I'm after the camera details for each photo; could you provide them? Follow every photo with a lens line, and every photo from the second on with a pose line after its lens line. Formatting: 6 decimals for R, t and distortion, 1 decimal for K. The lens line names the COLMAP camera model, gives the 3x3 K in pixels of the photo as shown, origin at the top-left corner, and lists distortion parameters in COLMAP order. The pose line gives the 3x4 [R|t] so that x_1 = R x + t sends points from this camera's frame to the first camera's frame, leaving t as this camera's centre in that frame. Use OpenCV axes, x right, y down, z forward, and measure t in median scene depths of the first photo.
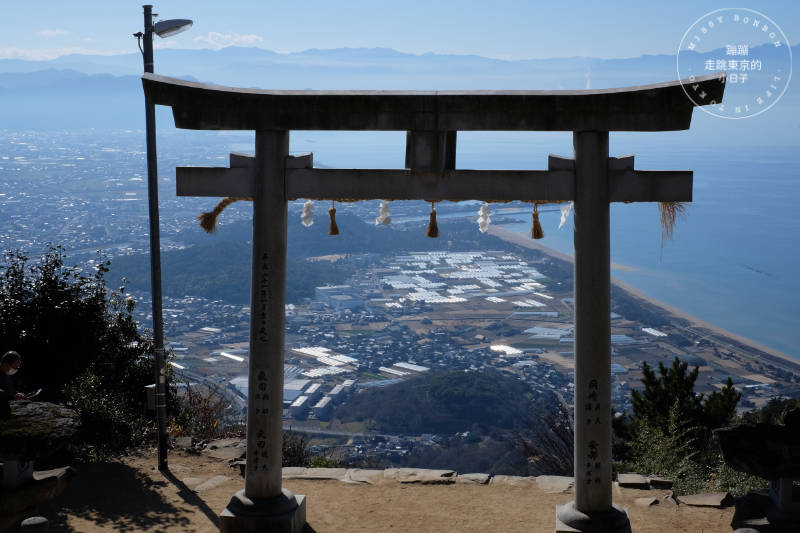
lens RADIAL K [[1226.6, 0, 389.7], [0, 1226.6, 249.1], [0, 0, 1]] dist [0.004326, 0.129914]
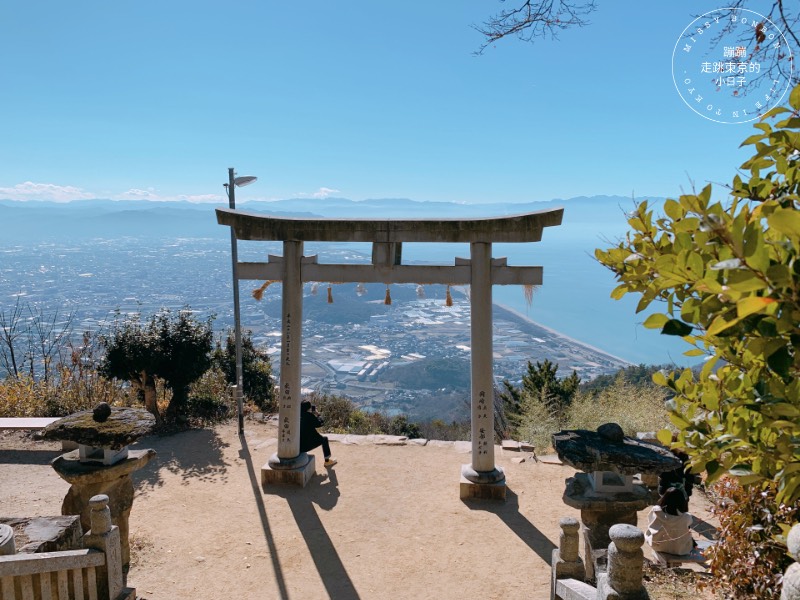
lens RADIAL K [[600.1, 0, 385.5], [0, 600.1, 296.1], [0, 0, 1]] dist [0.112885, -0.003520]
pose [[0.999300, 0.006490, -0.036843, 0.058052], [-0.006556, 0.999977, -0.001647, -0.018674], [0.036831, 0.001887, 0.999320, 0.159473]]
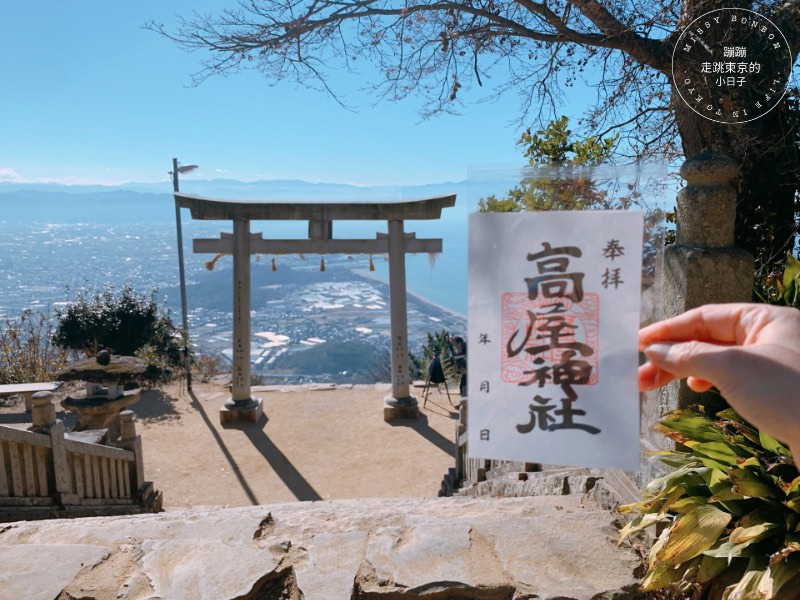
lens RADIAL K [[609.1, 0, 401.5], [0, 609.1, 289.6], [0, 0, 1]] dist [0.079715, -0.182266]
pose [[0.987298, -0.024128, 0.157034, 0.003931], [0.021830, 0.999628, 0.016340, 0.006848], [-0.157370, -0.012704, 0.987458, -0.046068]]
